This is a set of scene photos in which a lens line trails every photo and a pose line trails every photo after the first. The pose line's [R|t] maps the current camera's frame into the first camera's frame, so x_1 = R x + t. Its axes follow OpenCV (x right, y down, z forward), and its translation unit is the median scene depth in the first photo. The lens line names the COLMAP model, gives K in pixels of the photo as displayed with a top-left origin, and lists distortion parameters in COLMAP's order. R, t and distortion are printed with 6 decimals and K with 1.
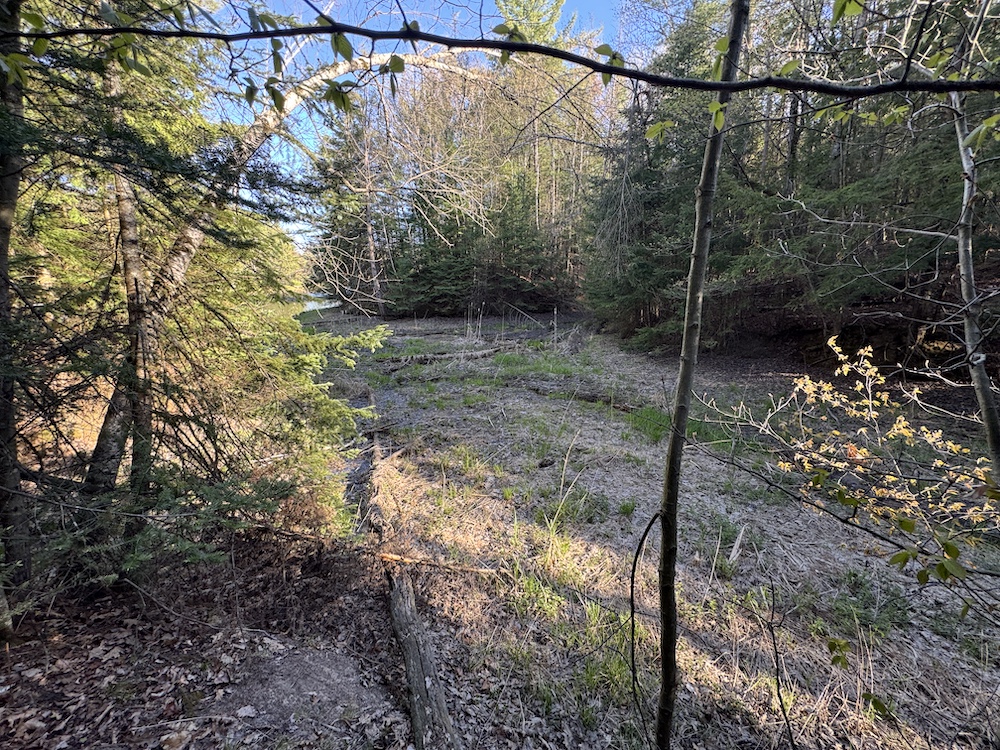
lens RADIAL K [[401.0, 0, 498.5], [0, 401.0, 376.7], [0, 0, 1]] dist [-0.000843, -0.000010]
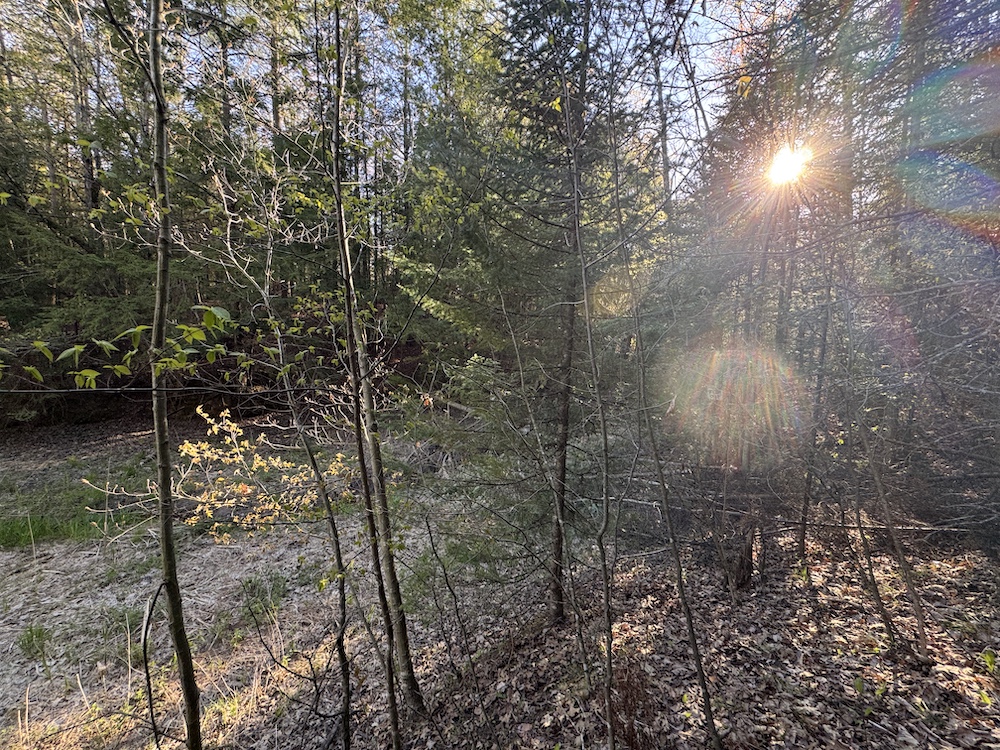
lens RADIAL K [[401.0, 0, 501.8], [0, 401.0, 373.7], [0, 0, 1]] dist [-0.000843, -0.000010]
pose [[0.175199, -0.069349, 0.982088, -0.199142], [0.185850, 0.981912, 0.036182, -0.058483], [-0.966832, 0.176182, 0.184918, -0.145853]]
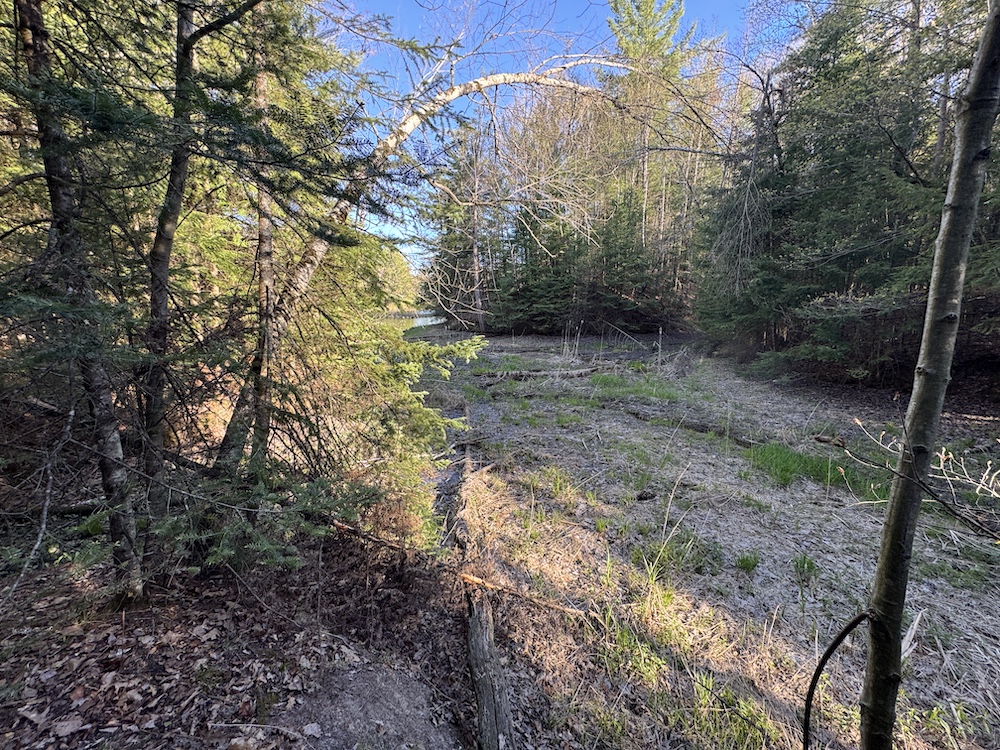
lens RADIAL K [[401.0, 0, 498.0], [0, 401.0, 372.8], [0, 0, 1]] dist [-0.000843, -0.000010]
pose [[0.970989, 0.046478, -0.234564, -0.009646], [-0.059541, 0.997027, -0.048914, 0.007045], [0.231593, 0.061461, 0.970869, 0.061397]]
